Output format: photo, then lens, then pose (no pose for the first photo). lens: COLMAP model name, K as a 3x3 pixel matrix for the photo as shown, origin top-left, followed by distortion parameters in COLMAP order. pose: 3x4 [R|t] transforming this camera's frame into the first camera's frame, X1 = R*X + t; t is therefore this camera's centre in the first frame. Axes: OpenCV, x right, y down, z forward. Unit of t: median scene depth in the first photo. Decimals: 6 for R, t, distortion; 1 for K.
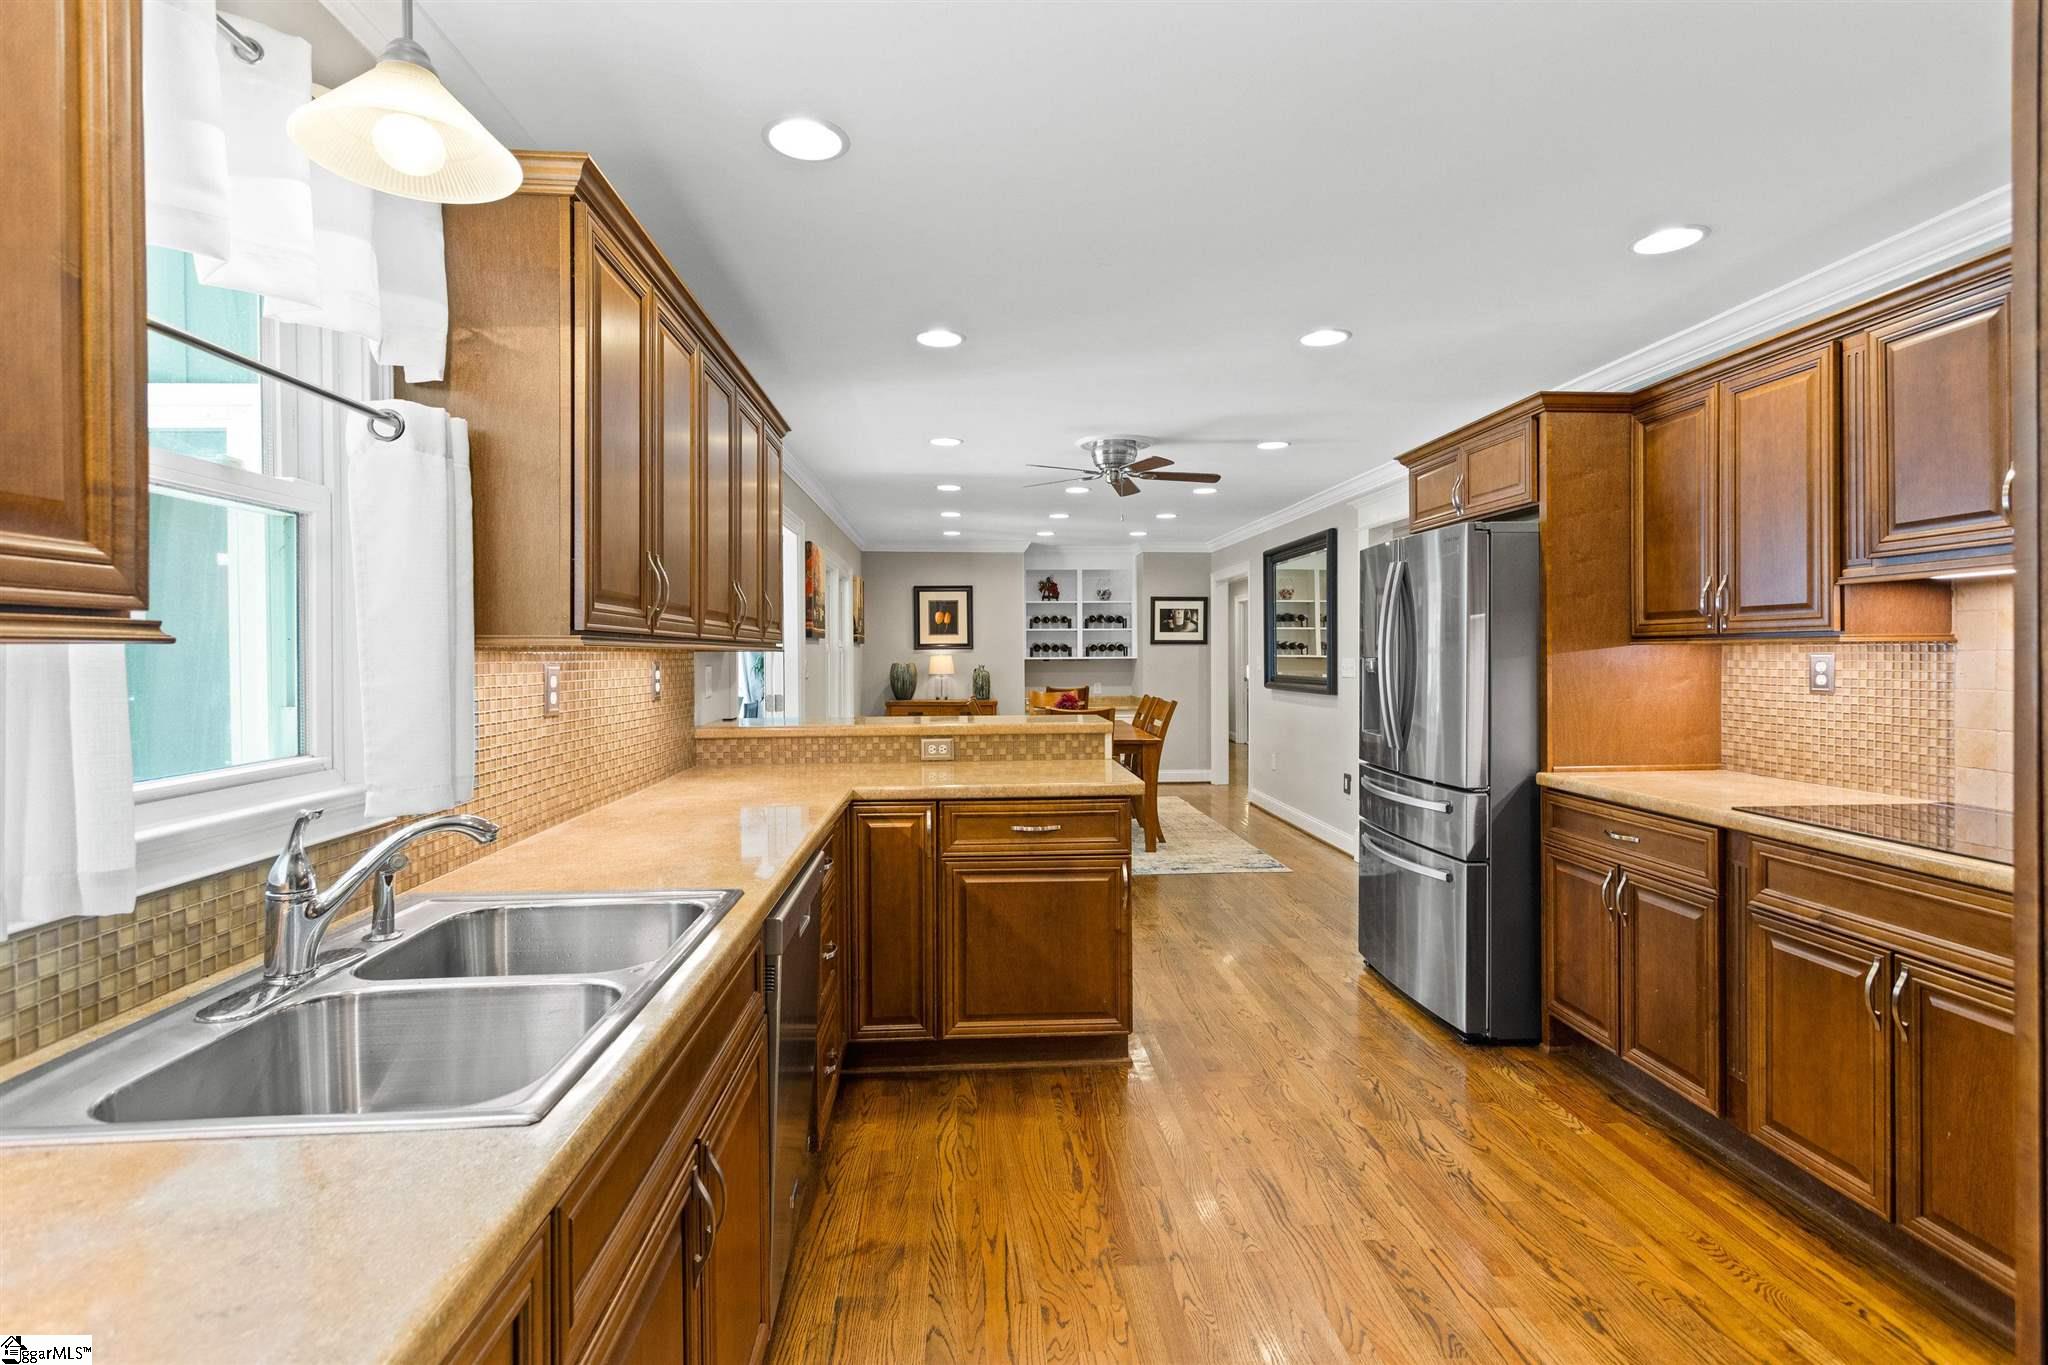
lens RADIAL K [[976.9, 0, 1029.9], [0, 976.9, 667.9], [0, 0, 1]] dist [0.004377, -0.001925]
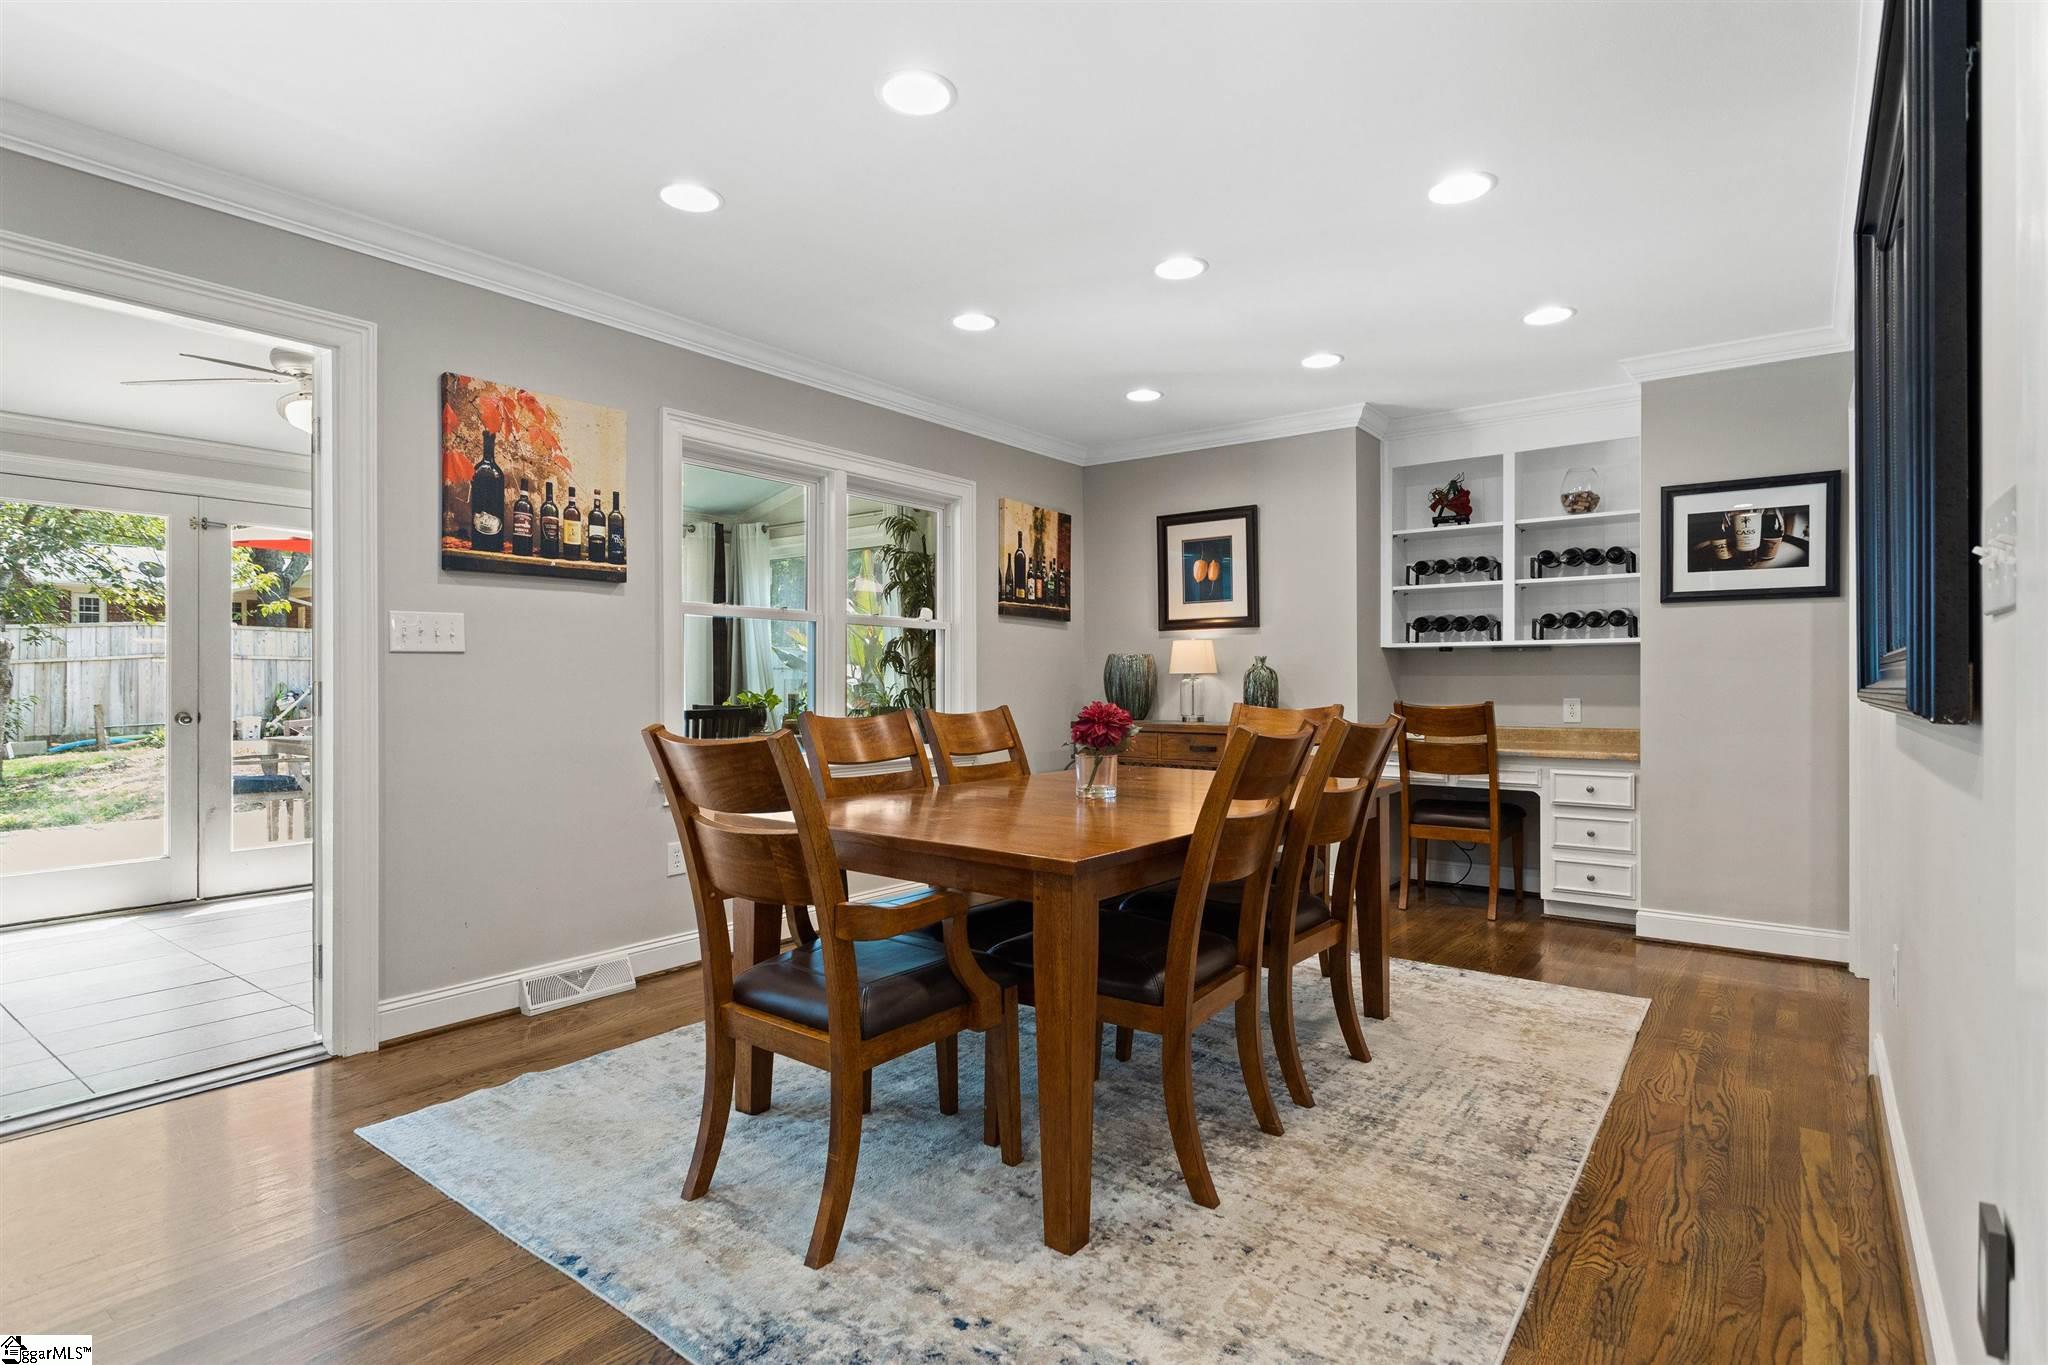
lens RADIAL K [[1033.1, 0, 1018.3], [0, 1033.1, 678.5], [0, 0, 1]] dist [0.006091, 0.000629]
pose [[0.750667, 0.004277, -0.660667, 0.208537], [-0.013357, 0.999873, -0.008704, 0.014898], [0.660546, 0.015358, 0.750628, 0.493702]]
